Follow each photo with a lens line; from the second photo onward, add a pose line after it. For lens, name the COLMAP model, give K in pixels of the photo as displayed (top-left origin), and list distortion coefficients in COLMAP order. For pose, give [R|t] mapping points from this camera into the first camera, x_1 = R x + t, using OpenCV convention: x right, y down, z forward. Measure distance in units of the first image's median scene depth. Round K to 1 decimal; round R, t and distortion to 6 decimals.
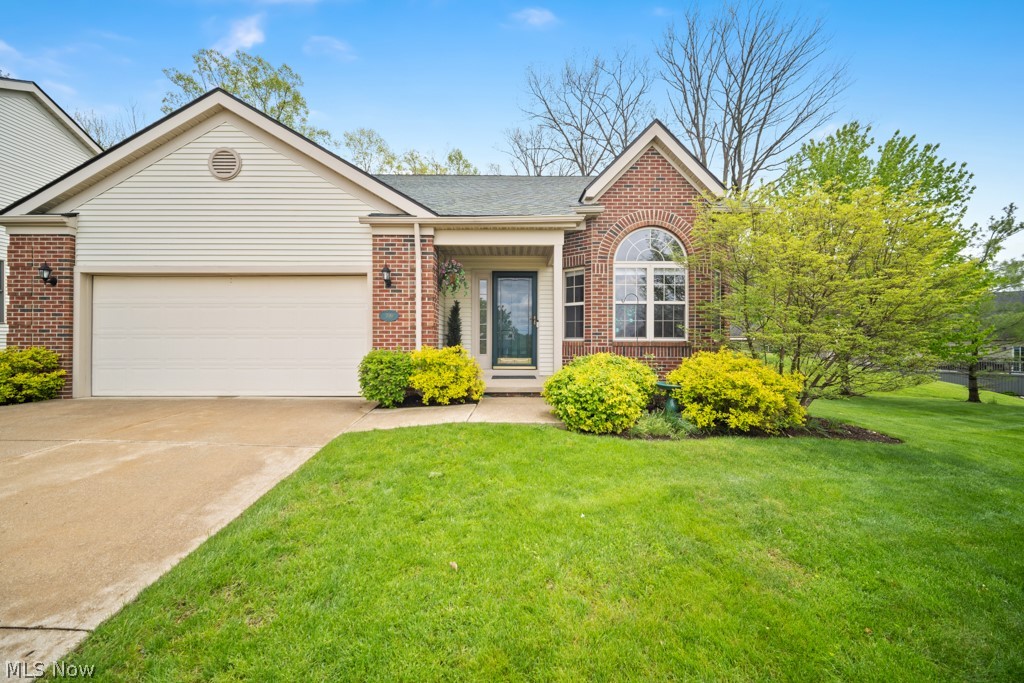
lens RADIAL K [[411.4, 0, 517.1], [0, 411.4, 340.0], [0, 0, 1]] dist [0.001072, 0.001277]
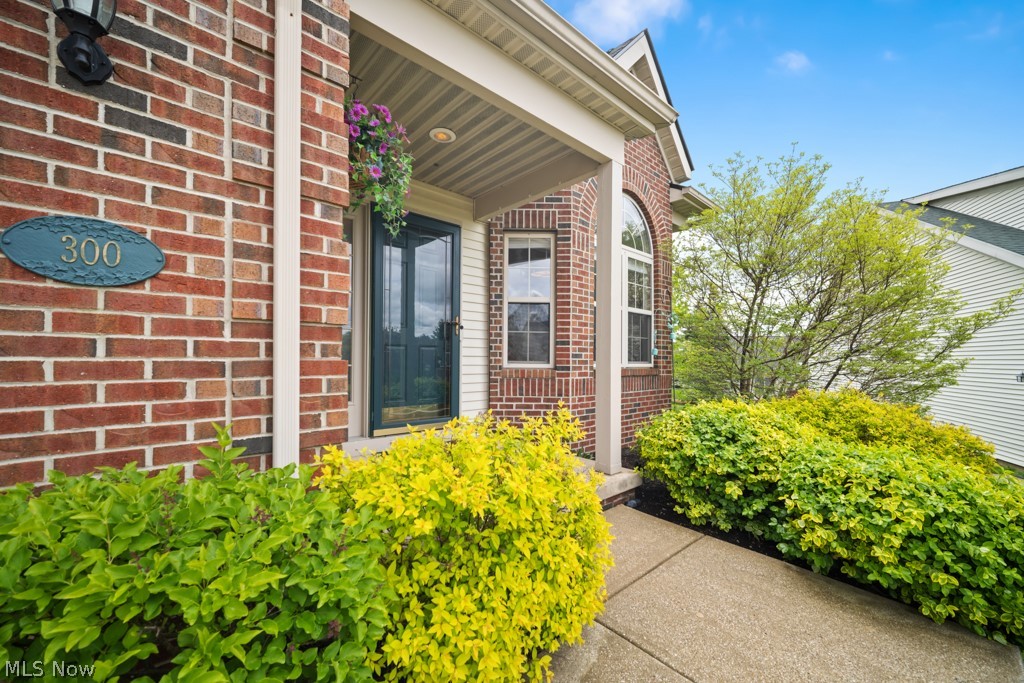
lens RADIAL K [[411.4, 0, 507.4], [0, 411.4, 352.4], [0, 0, 1]] dist [0.001072, 0.001277]
pose [[0.738847, 0.013252, 0.673743, -0.297242], [-0.011928, 0.999907, -0.006587, -0.017573], [-0.673768, -0.003170, 0.738936, 0.753312]]
